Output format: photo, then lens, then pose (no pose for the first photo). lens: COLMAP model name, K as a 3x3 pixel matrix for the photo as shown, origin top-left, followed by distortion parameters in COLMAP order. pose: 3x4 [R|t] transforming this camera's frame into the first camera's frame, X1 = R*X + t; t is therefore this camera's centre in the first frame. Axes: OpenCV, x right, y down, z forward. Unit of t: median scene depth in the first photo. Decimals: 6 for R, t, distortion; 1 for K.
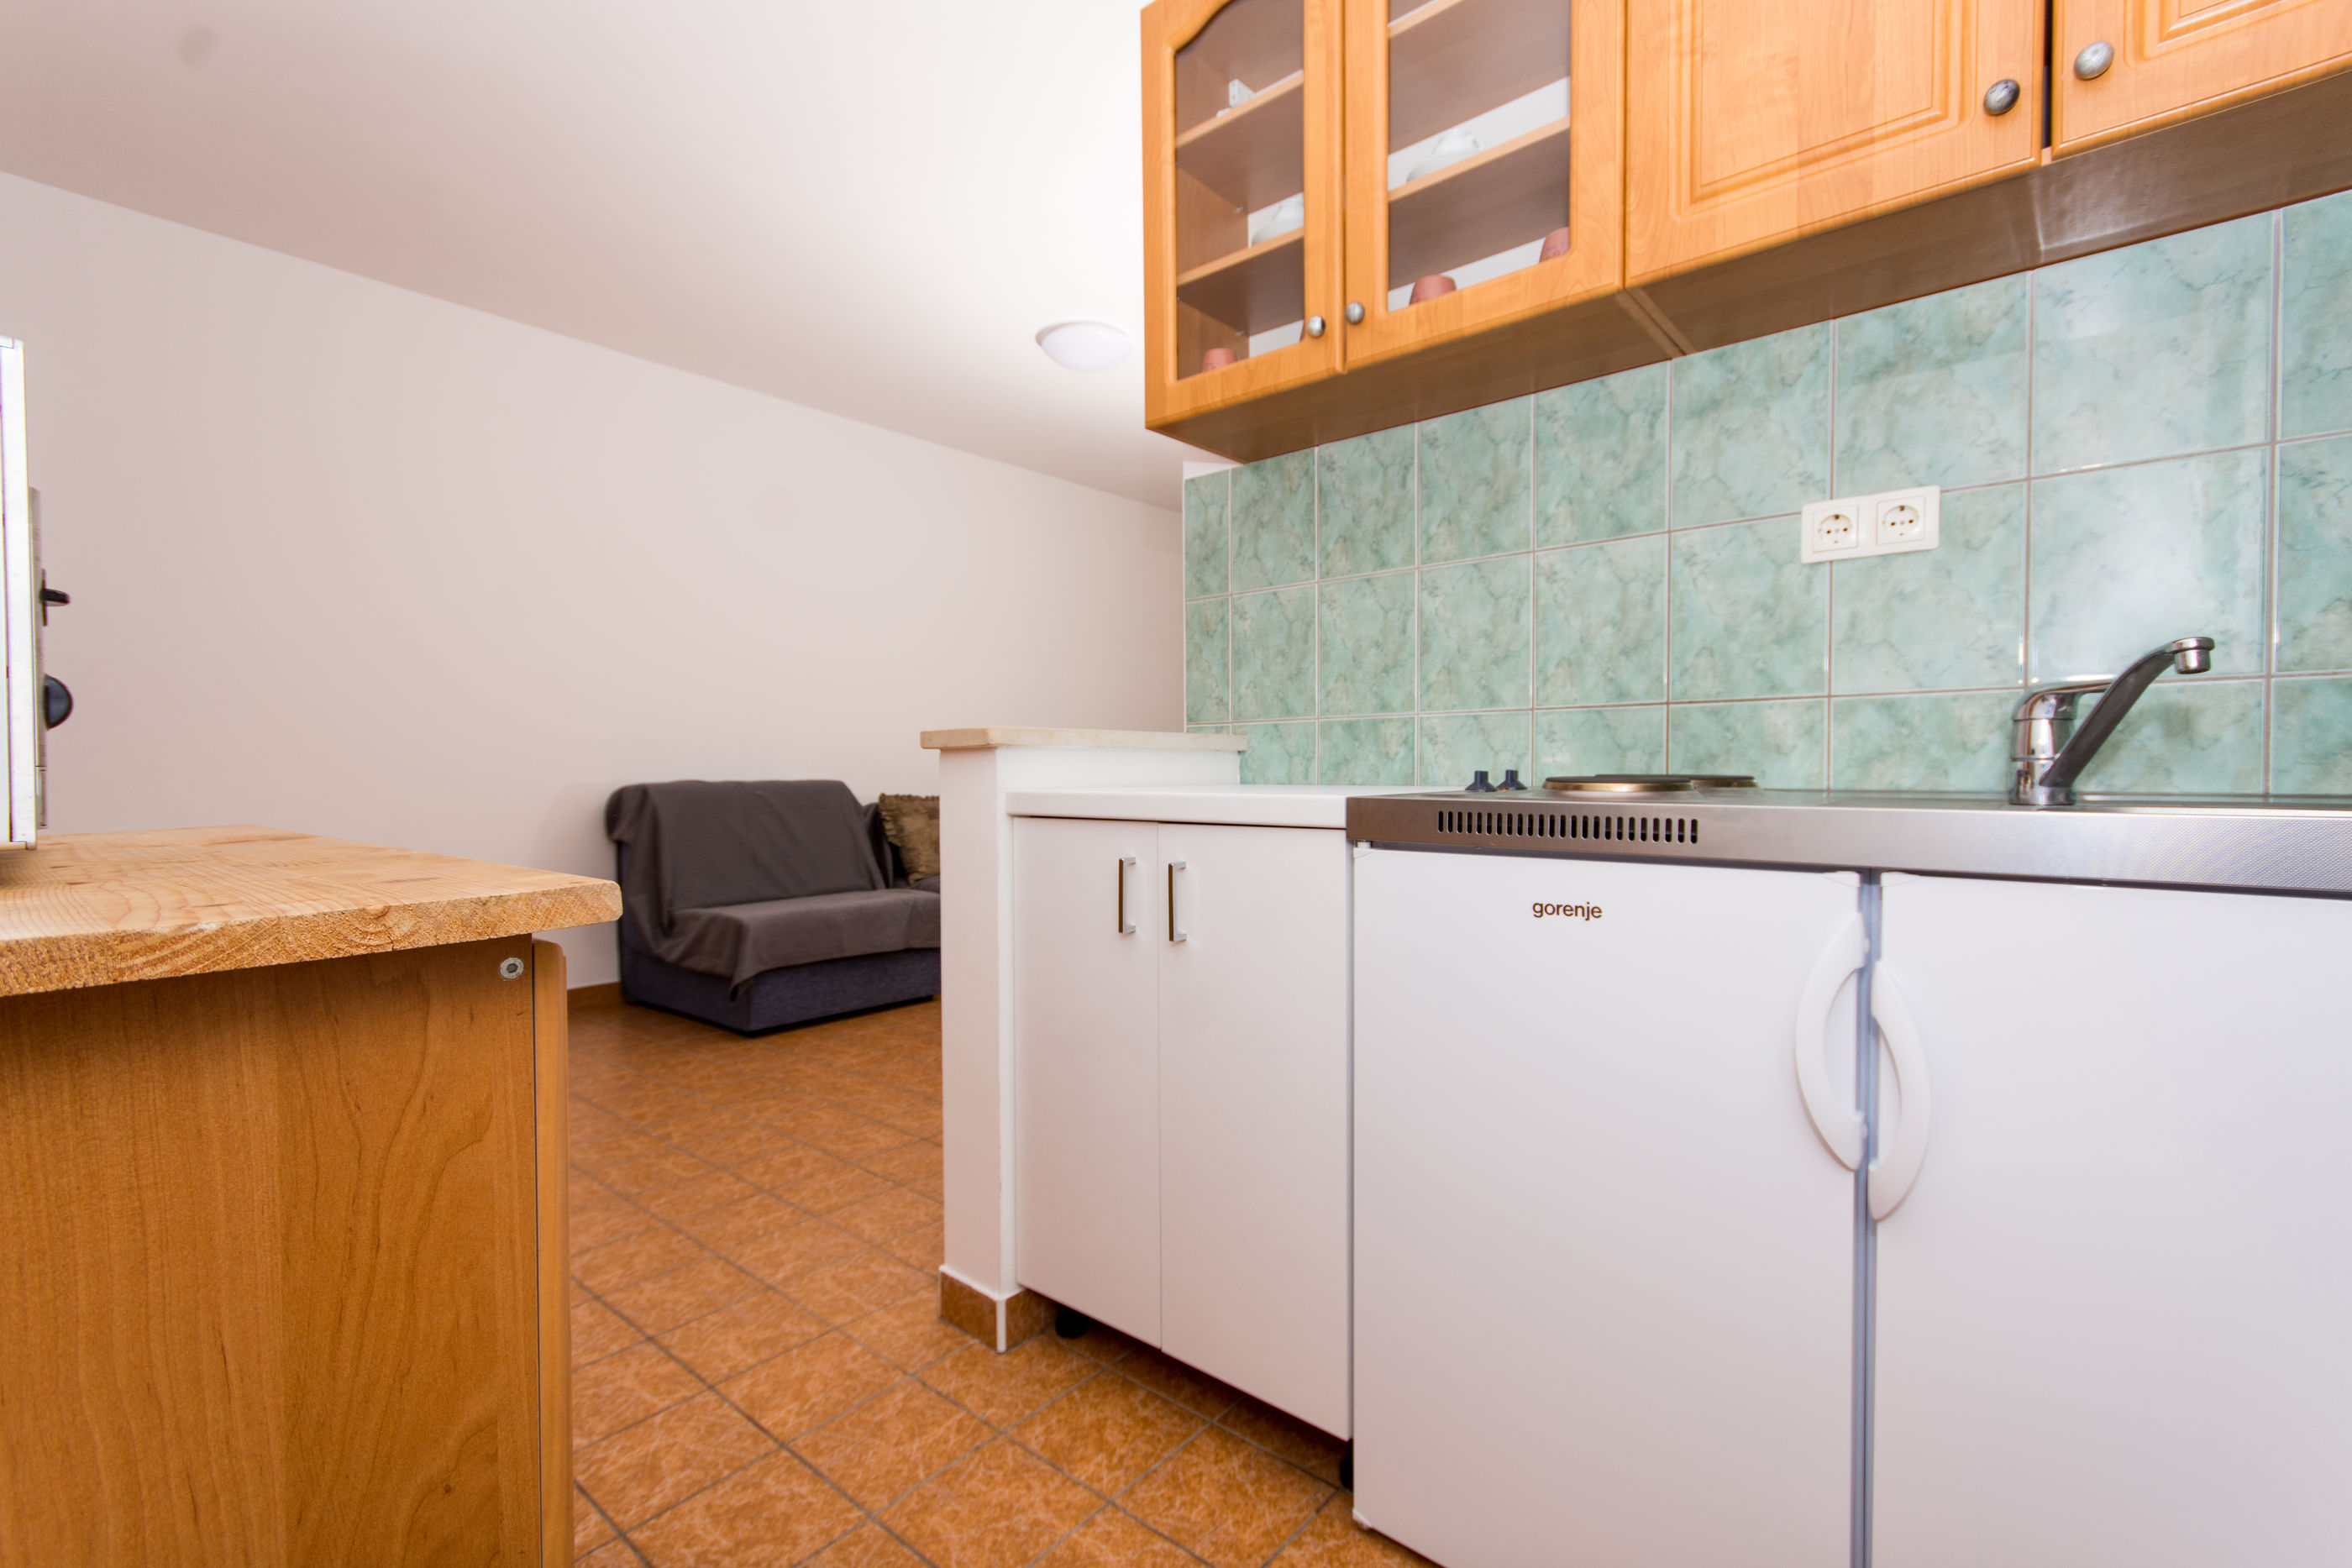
lens RADIAL K [[1030.3, 0, 1176.0], [0, 1030.3, 790.1], [0, 0, 1]] dist [0.010330, -0.003187]
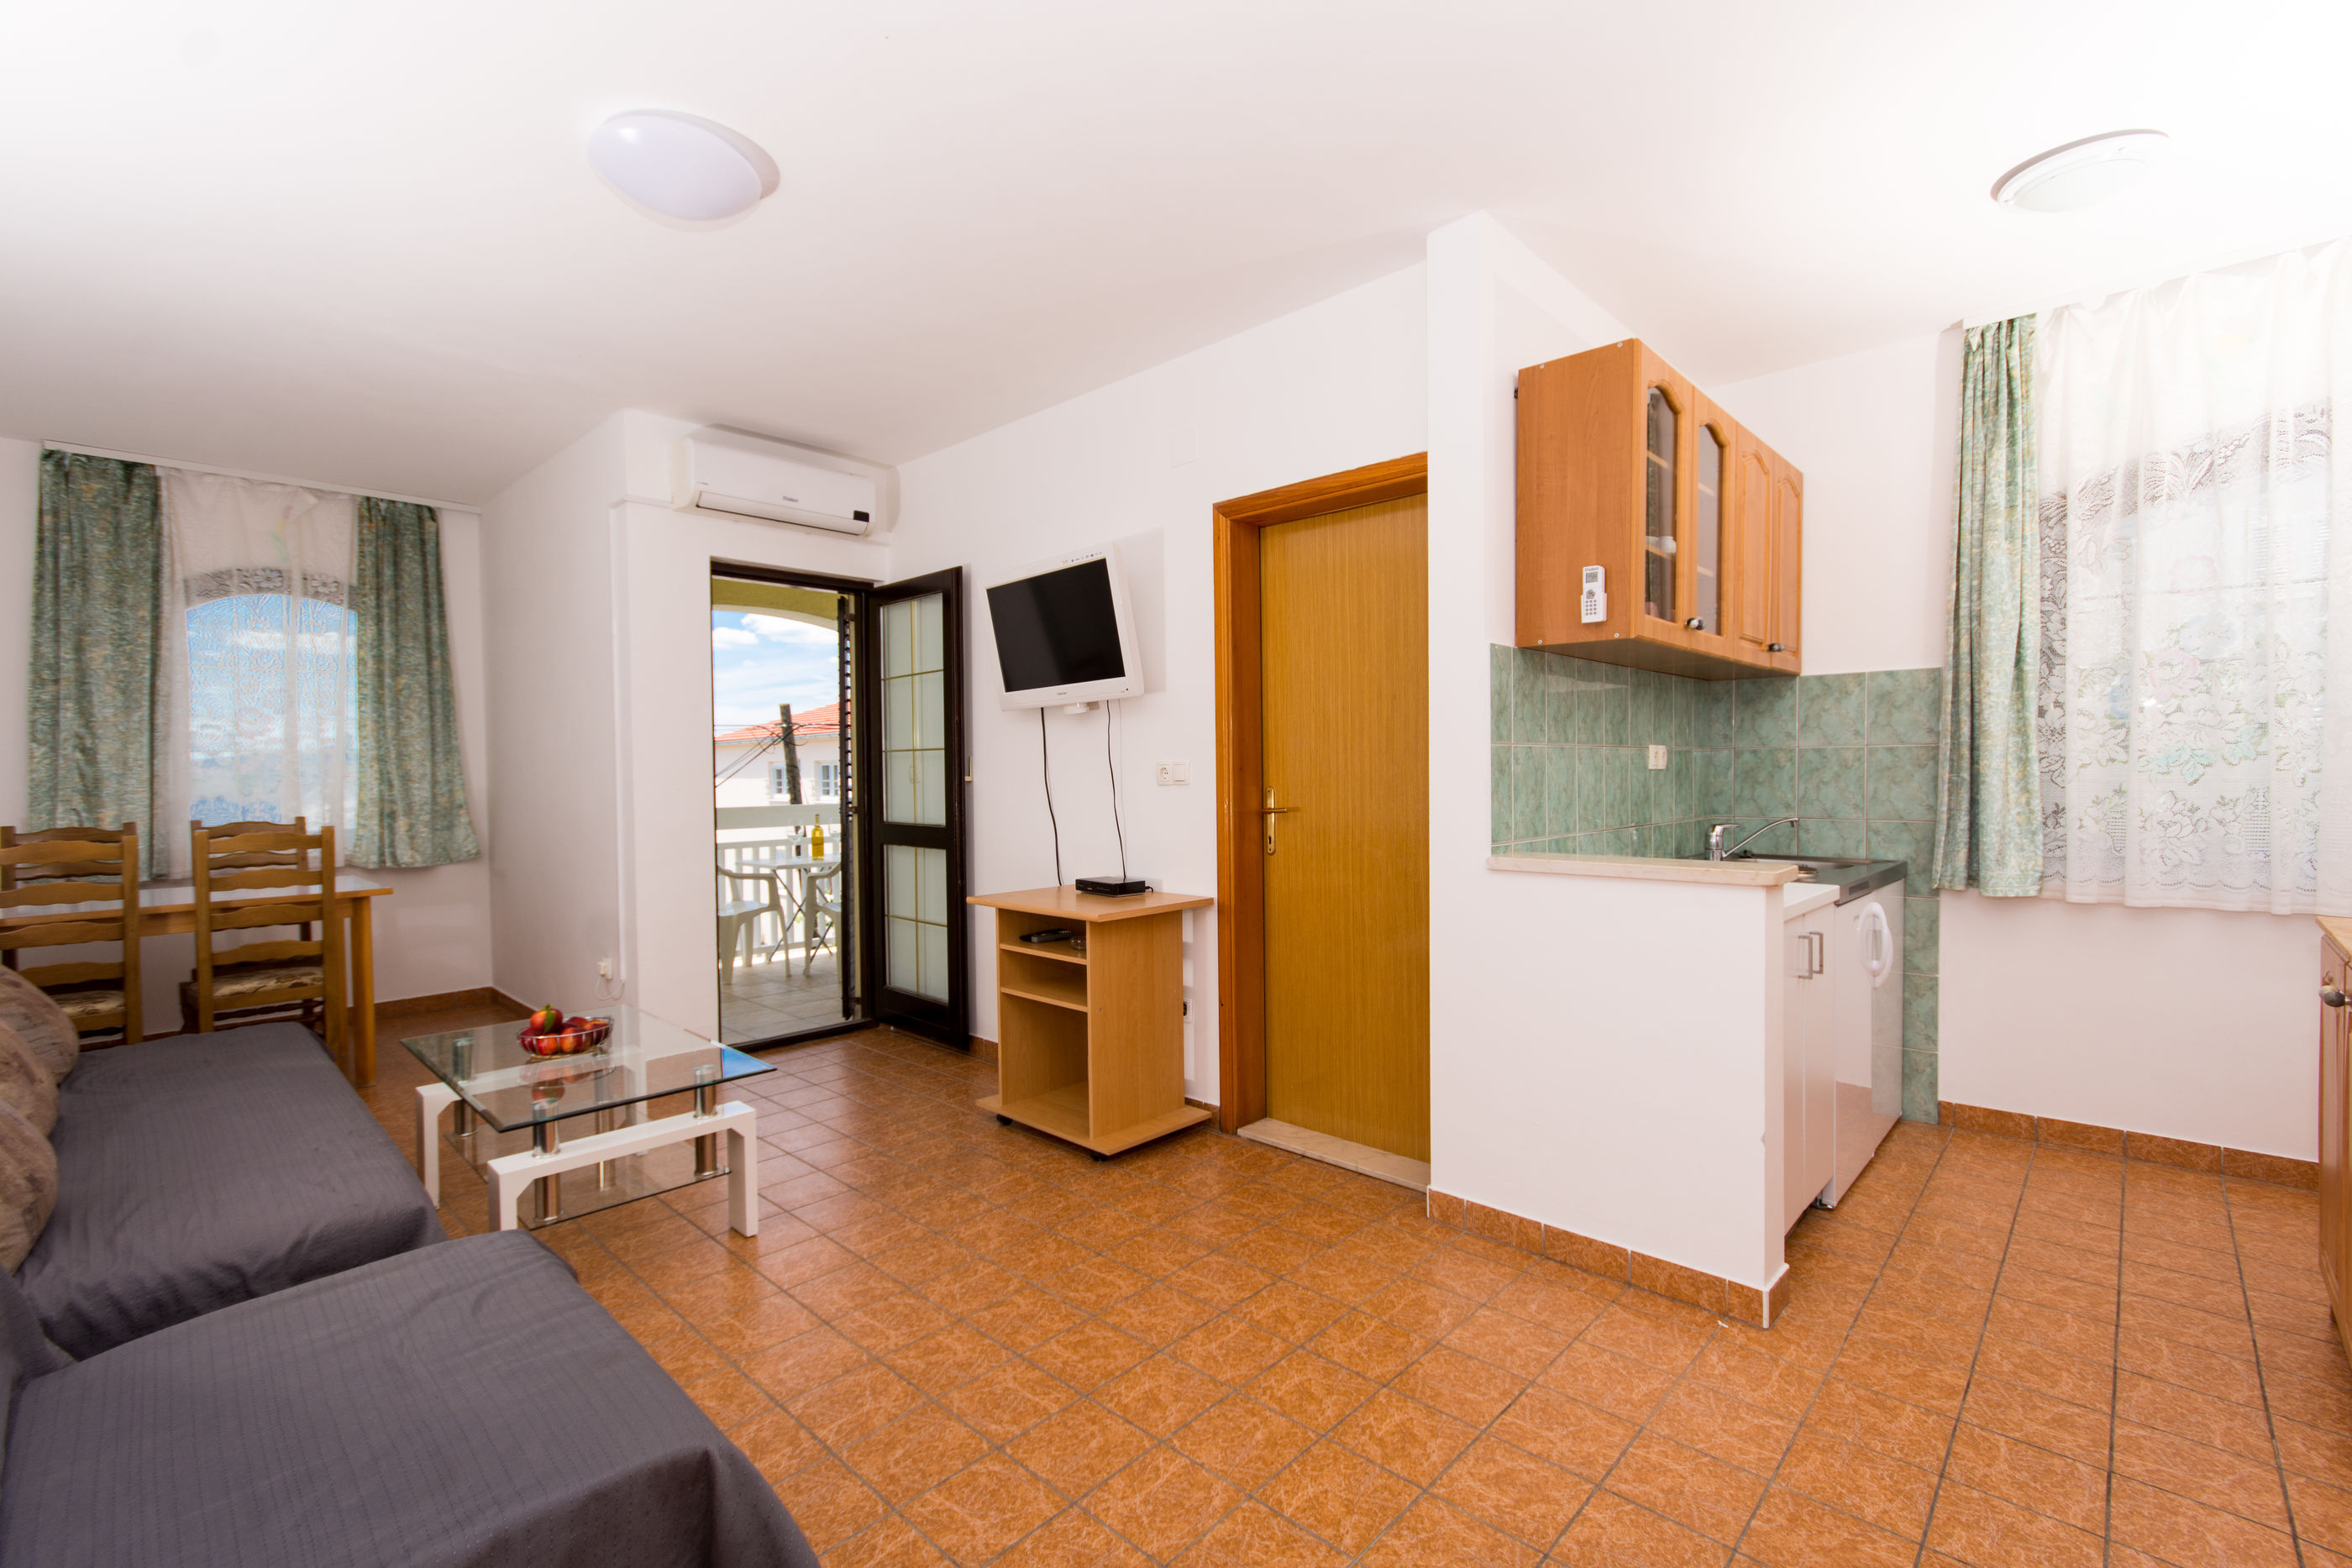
lens RADIAL K [[1025.6, 0, 1176.9], [0, 1025.6, 793.1], [0, 0, 1]] dist [0.003788, -0.001131]
pose [[0.053942, -0.017414, 0.998392, -1.424537], [0.028262, 0.999474, 0.015906, -0.180830], [-0.998144, 0.027358, 0.054406, 1.532511]]
